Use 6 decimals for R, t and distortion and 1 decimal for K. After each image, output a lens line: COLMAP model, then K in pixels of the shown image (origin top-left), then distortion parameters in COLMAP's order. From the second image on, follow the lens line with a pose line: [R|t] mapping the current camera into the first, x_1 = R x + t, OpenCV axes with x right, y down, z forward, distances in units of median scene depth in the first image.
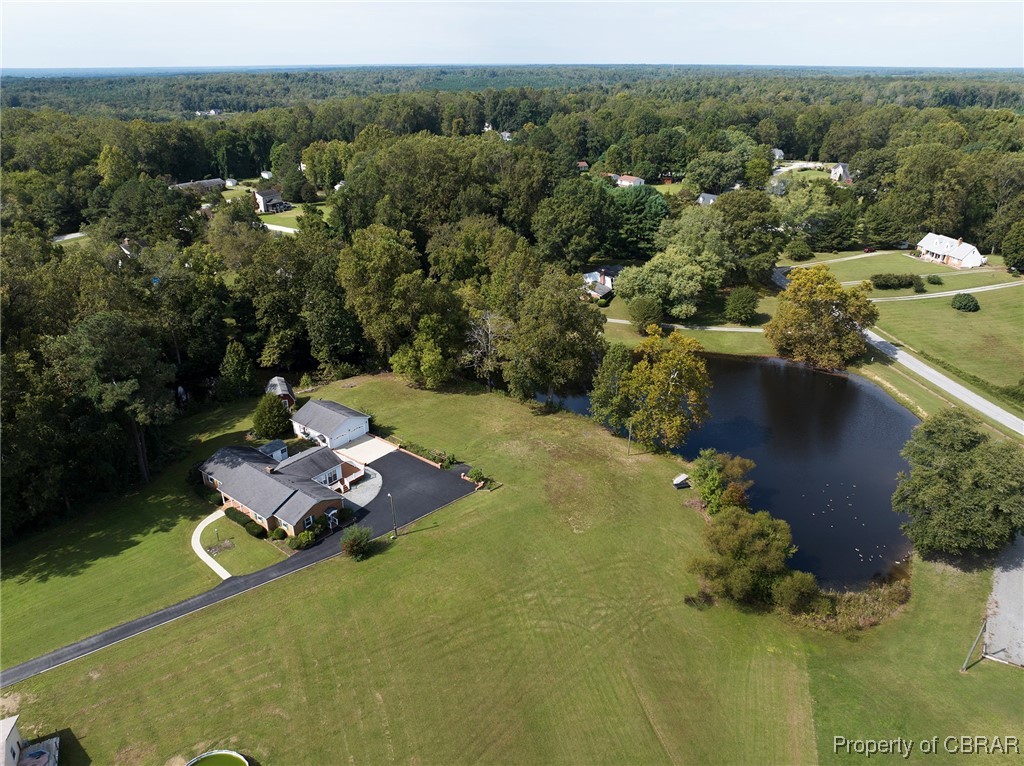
lens RADIAL K [[723.7, 0, 512.0], [0, 723.7, 383.0], [0, 0, 1]] dist [-0.033066, -0.008344]
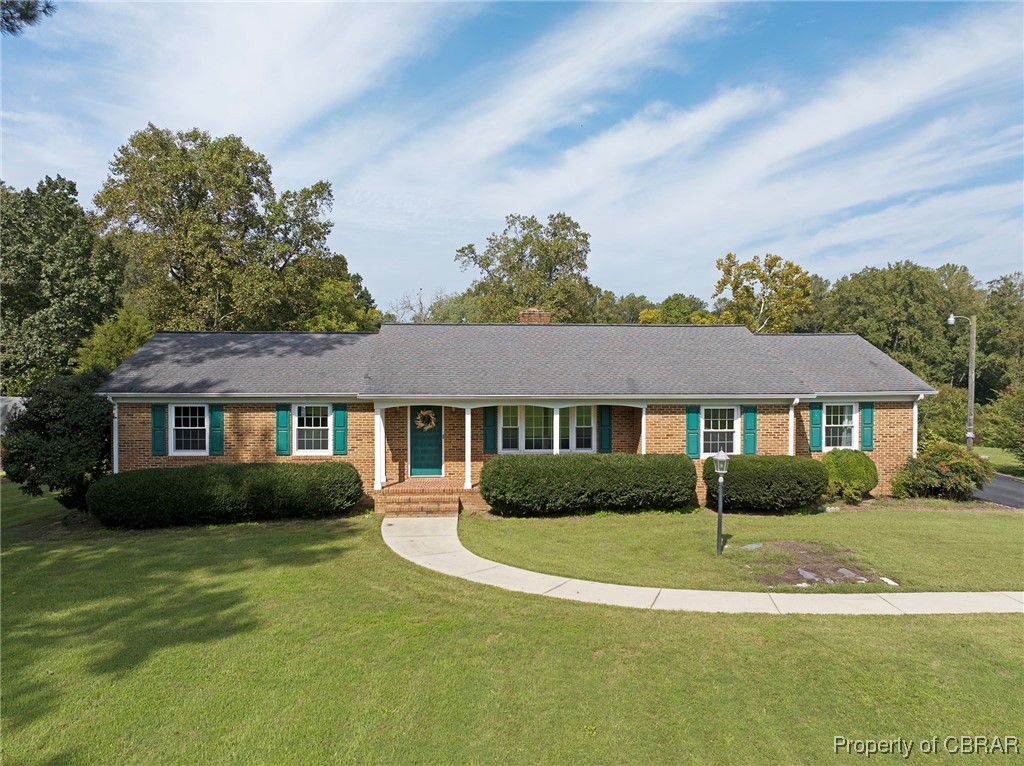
lens RADIAL K [[726.7, 0, 515.3], [0, 726.7, 385.4], [0, 0, 1]] dist [-0.066547, 0.034130]
pose [[0.744362, -0.017568, 0.667545, -0.470493], [0.273373, 0.920066, -0.280618, 0.193694], [-0.609255, 0.391370, 0.689665, 0.807413]]
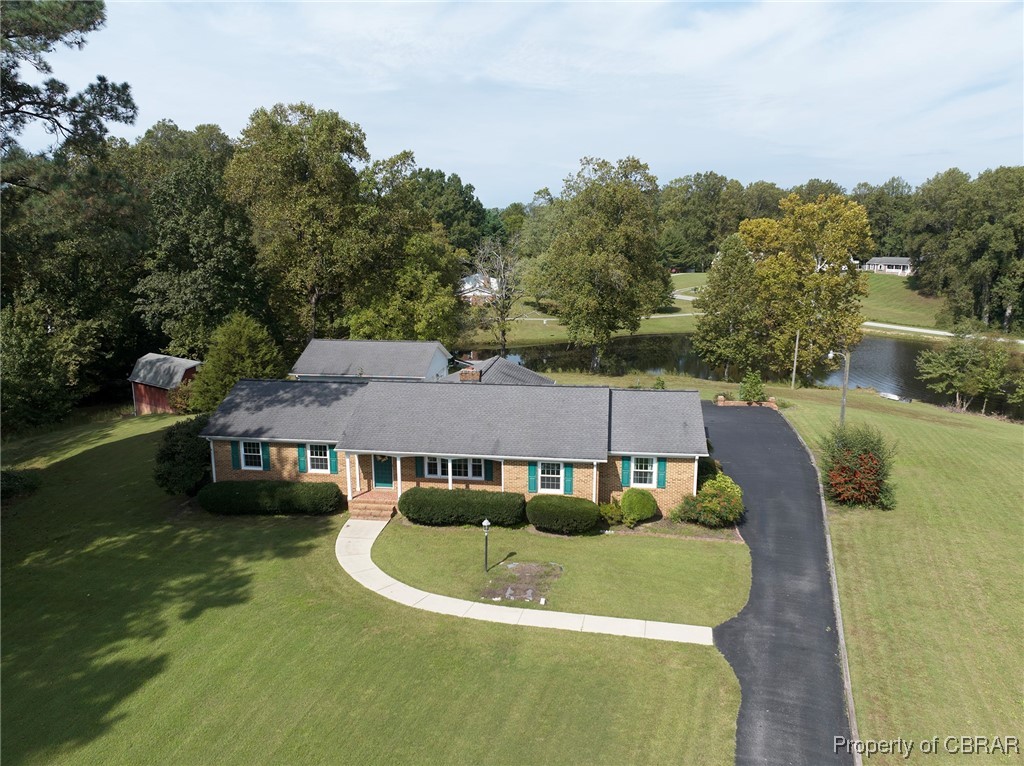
lens RADIAL K [[723.7, 0, 512.0], [0, 723.7, 383.0], [0, 0, 1]] dist [-0.033066, -0.008344]
pose [[0.862528, -0.104930, 0.495011, -0.466280], [0.210650, 0.963924, -0.162717, 0.175787], [-0.460079, 0.244622, 0.853515, 0.658119]]
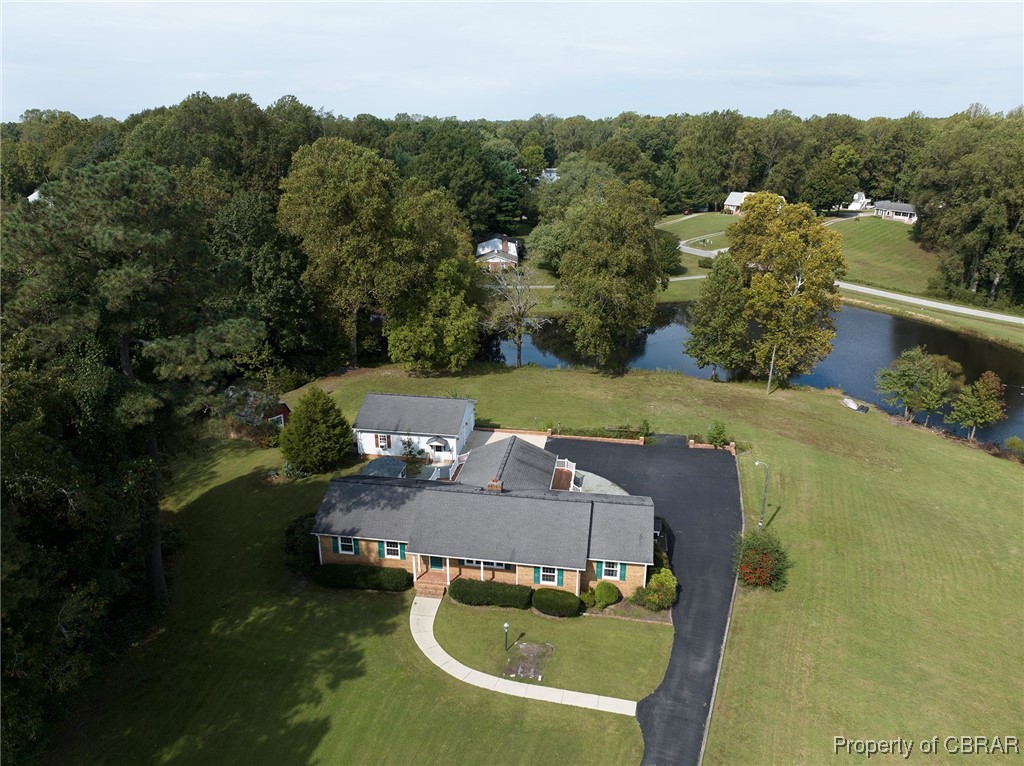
lens RADIAL K [[723.7, 0, 512.0], [0, 723.7, 383.0], [0, 0, 1]] dist [-0.033066, -0.008344]
pose [[0.874494, -0.166614, 0.455522, -0.512480], [0.200102, 0.979433, -0.025907, 0.062918], [-0.441836, 0.113806, 0.889848, 0.516349]]
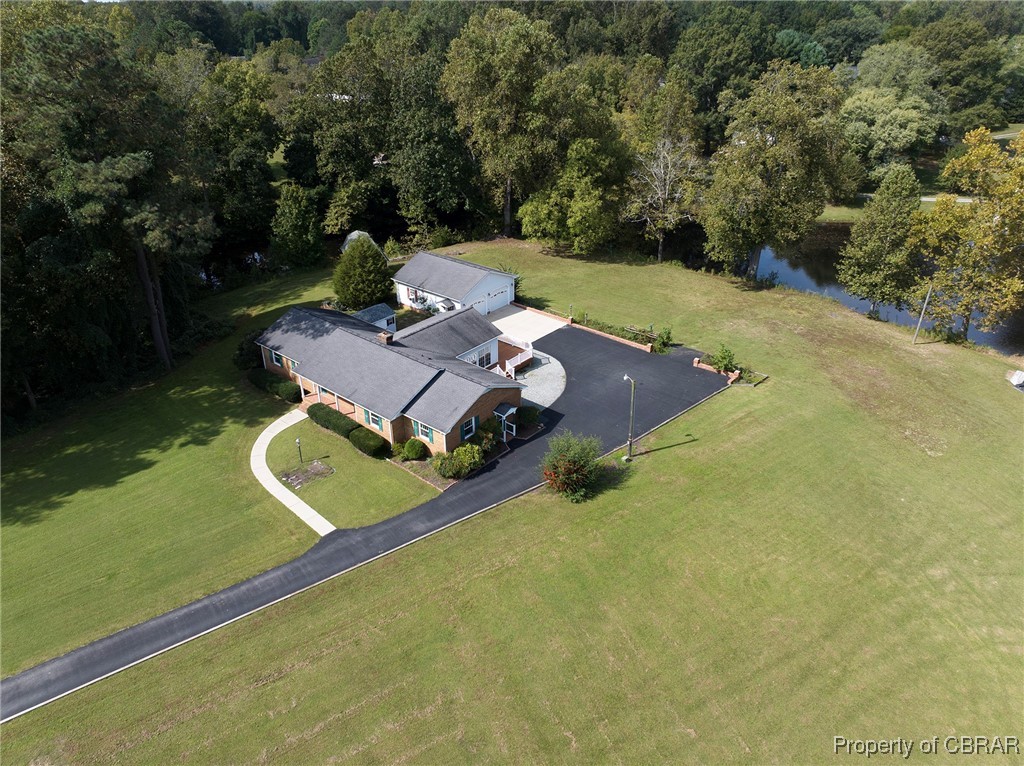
lens RADIAL K [[723.7, 0, 512.0], [0, 723.7, 383.0], [0, 0, 1]] dist [-0.033066, -0.008344]
pose [[0.999494, 0.009312, -0.030426, -0.209628], [-0.007008, 0.997161, 0.074967, 0.106696], [0.031037, -0.074716, 0.996722, 0.422357]]
